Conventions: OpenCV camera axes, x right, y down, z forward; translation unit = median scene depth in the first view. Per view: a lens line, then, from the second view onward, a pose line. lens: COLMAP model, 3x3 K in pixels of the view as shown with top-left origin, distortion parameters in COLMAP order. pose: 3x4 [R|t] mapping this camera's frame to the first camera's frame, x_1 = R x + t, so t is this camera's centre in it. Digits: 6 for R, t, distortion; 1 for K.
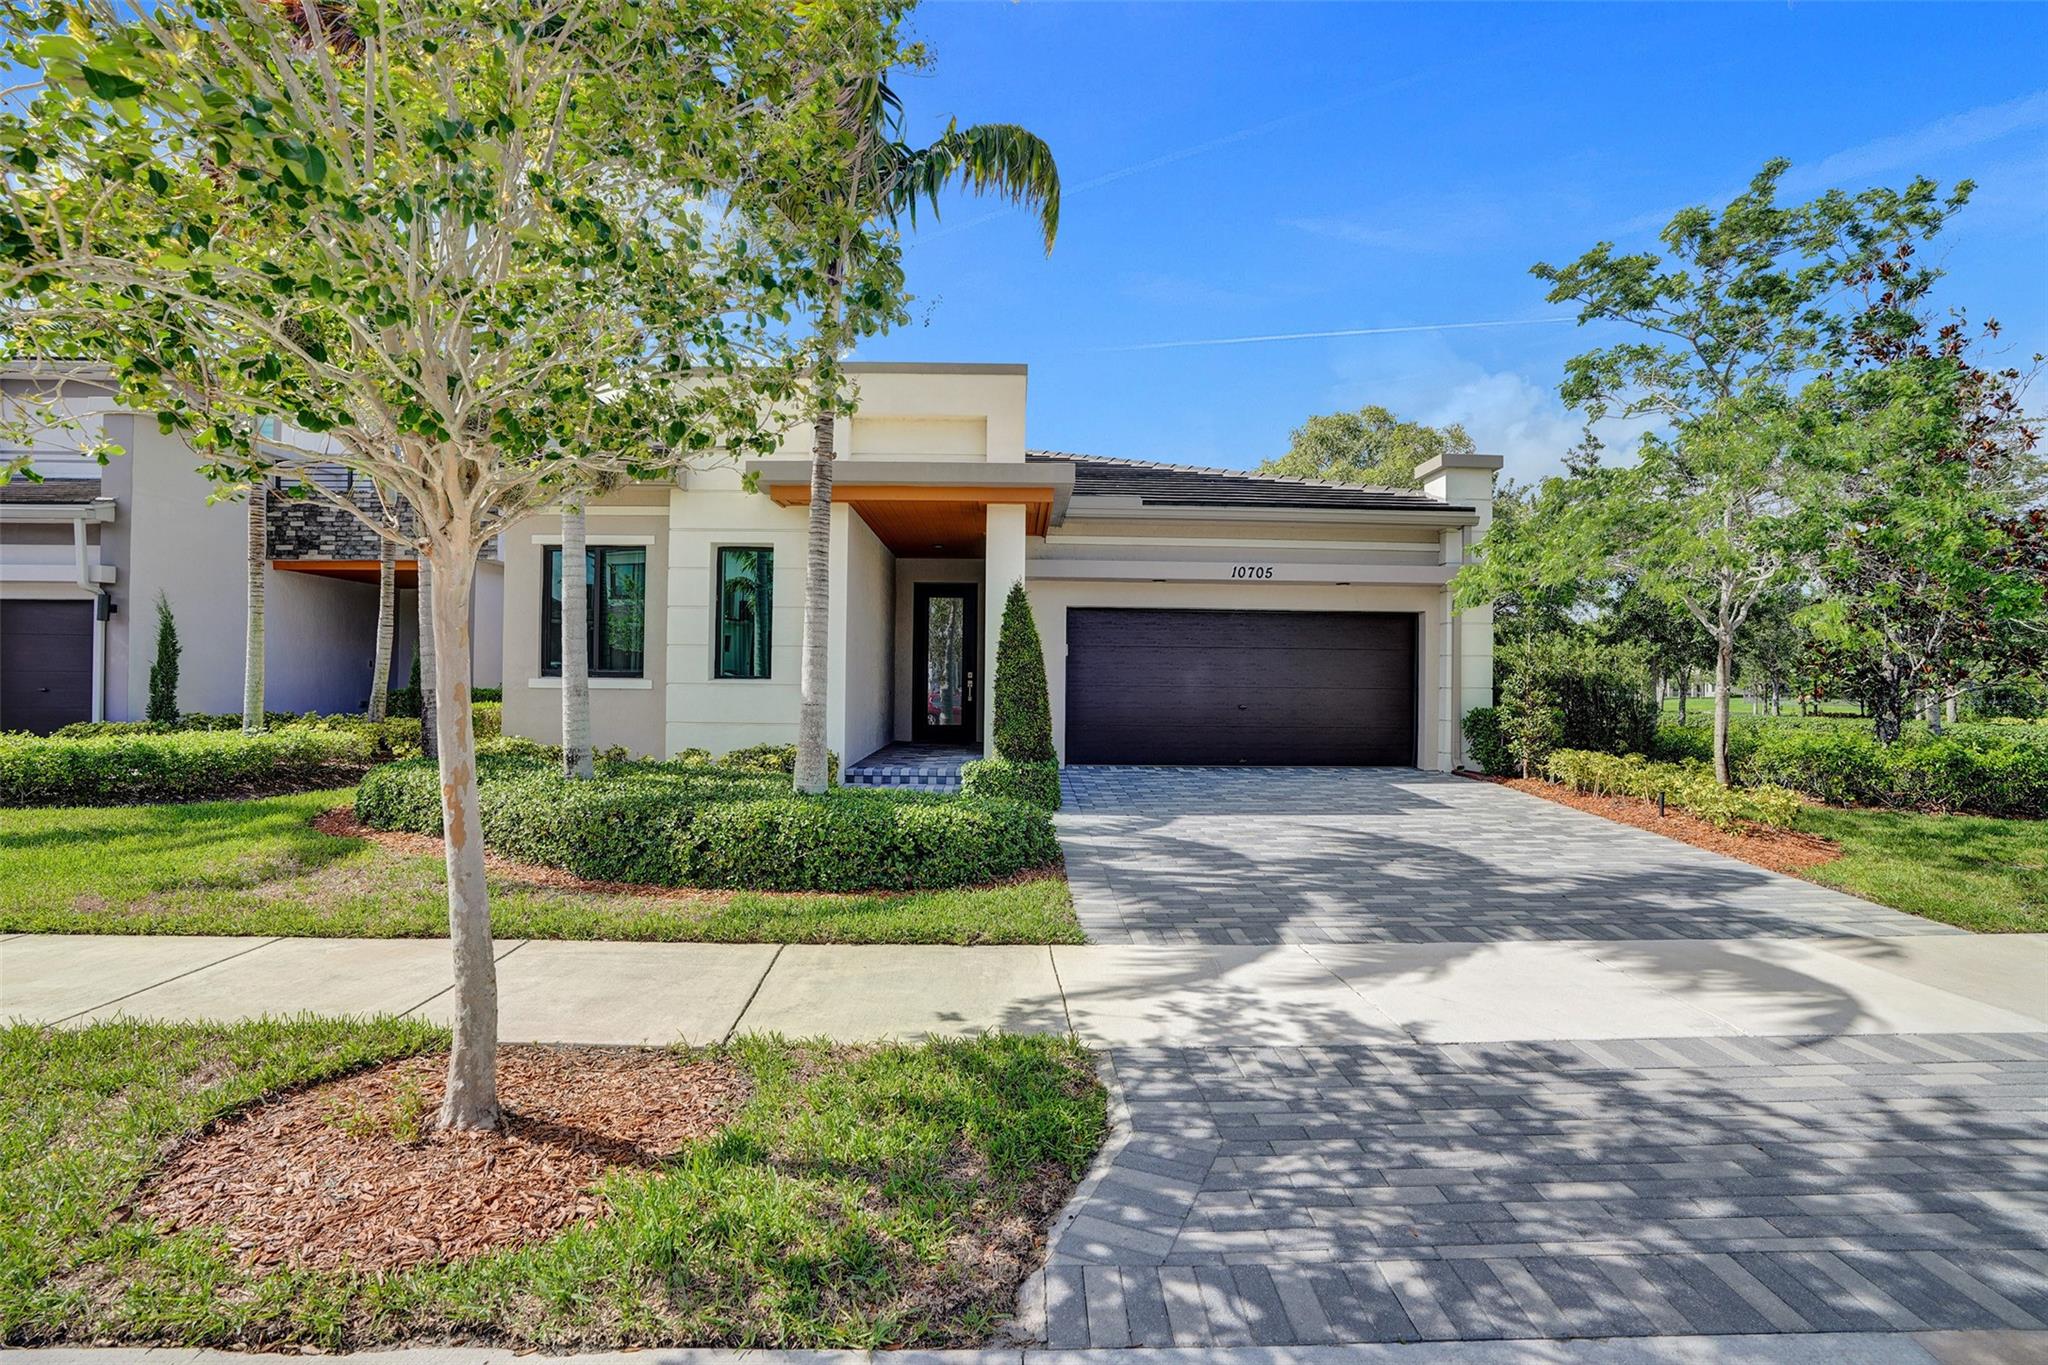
lens RADIAL K [[1012.7, 0, 1014.8], [0, 1012.7, 670.3], [0, 0, 1]] dist [-0.025813, 0.012239]
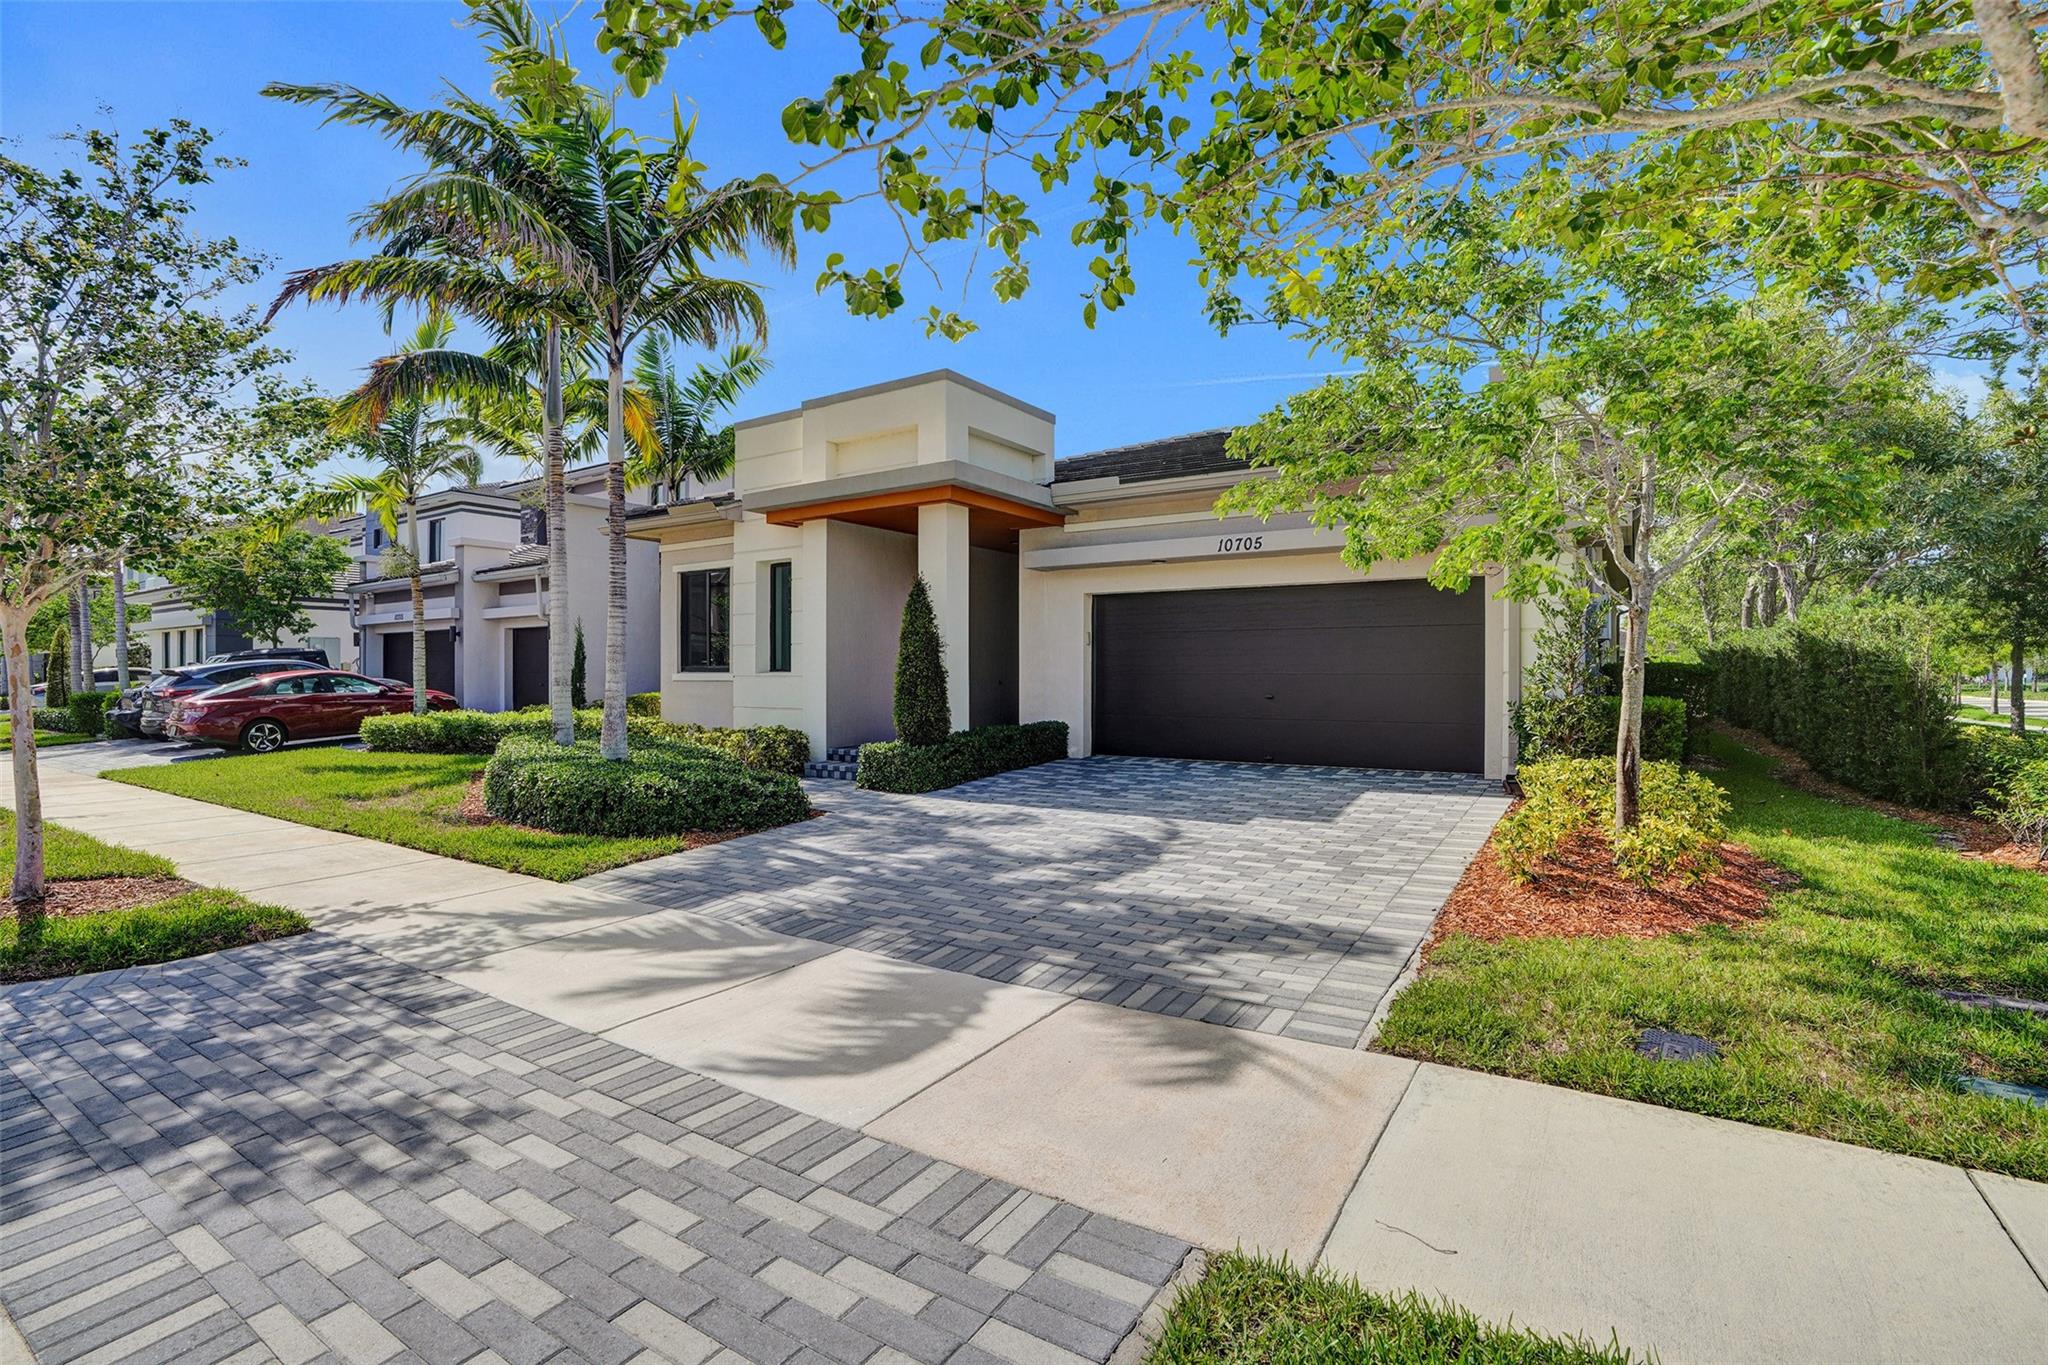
lens RADIAL K [[1012.7, 0, 1010.2], [0, 1012.7, 682.2], [0, 0, 1]] dist [-0.025813, 0.012239]
pose [[0.777899, -0.004523, -0.628373, 0.674732], [0.010142, 0.999934, 0.005357, 0.015680], [0.628308, -0.010540, 0.777893, 0.215405]]
